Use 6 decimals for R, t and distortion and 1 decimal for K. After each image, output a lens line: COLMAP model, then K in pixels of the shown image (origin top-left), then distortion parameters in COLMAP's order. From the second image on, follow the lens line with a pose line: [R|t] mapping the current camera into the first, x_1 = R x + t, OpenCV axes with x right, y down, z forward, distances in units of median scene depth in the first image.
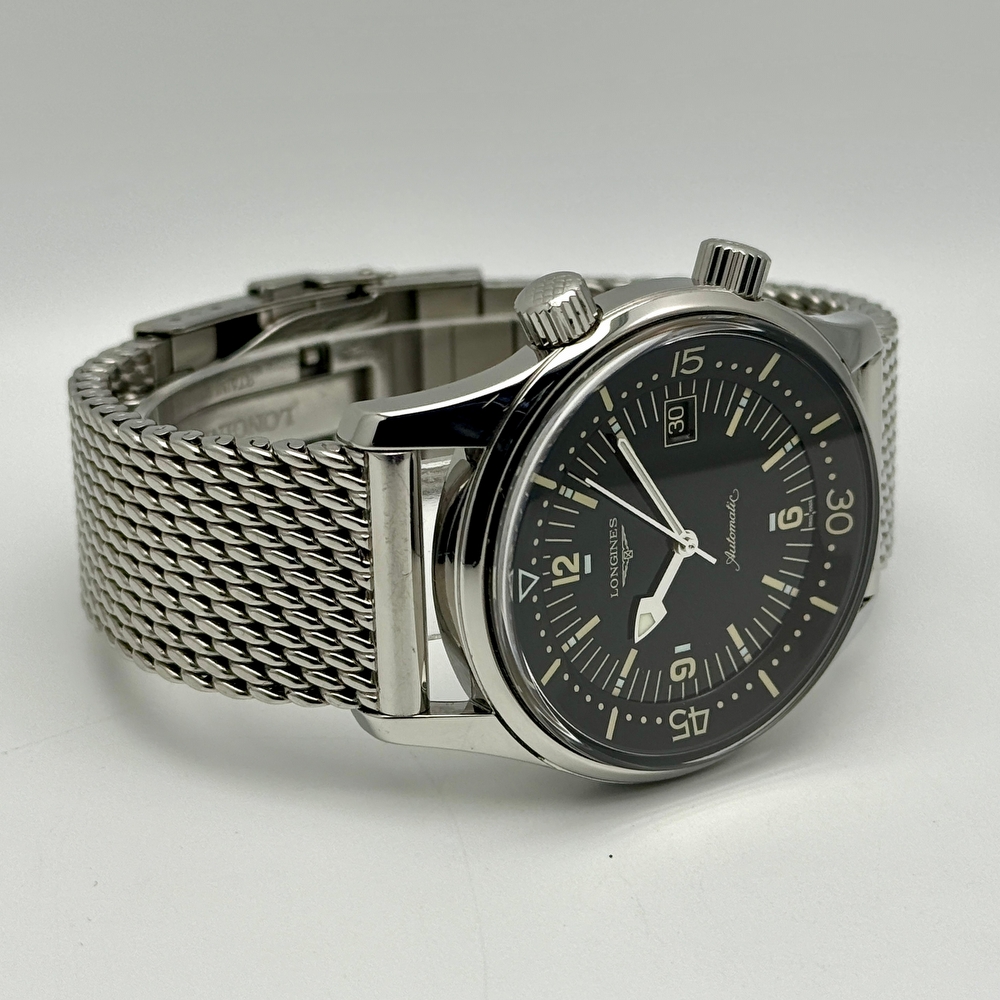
lens RADIAL K [[2914.7, 0, 500.0], [0, 2914.7, 500.0], [0, 0, 1]] dist [-0.125050, 1.237912]
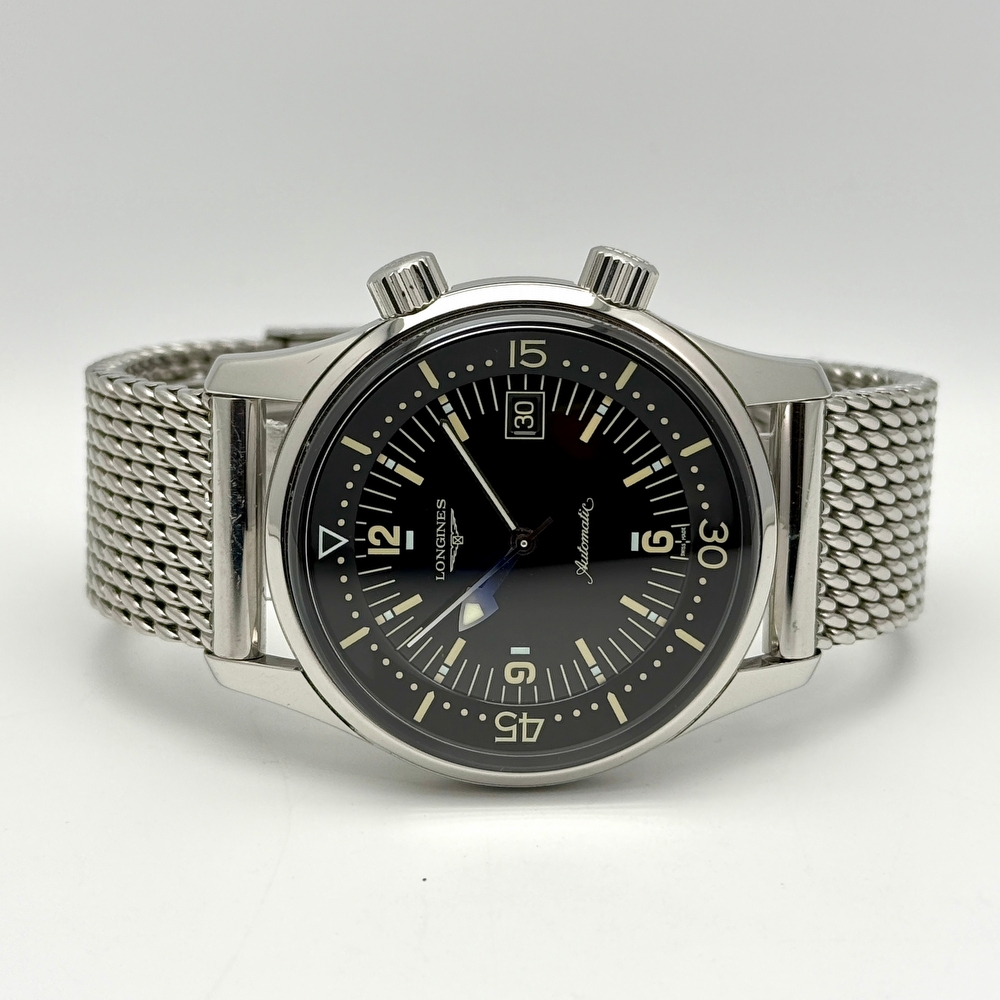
lens RADIAL K [[2914.7, 0, 500.0], [0, 2914.7, 500.0], [0, 0, 1]] dist [-0.125050, 1.237912]
pose [[0.885376, 0.120332, -0.449031, 0.499975], [-0.179473, 0.979509, -0.091387, 0.093200], [0.428833, 0.161501, 0.888830, 0.104954]]
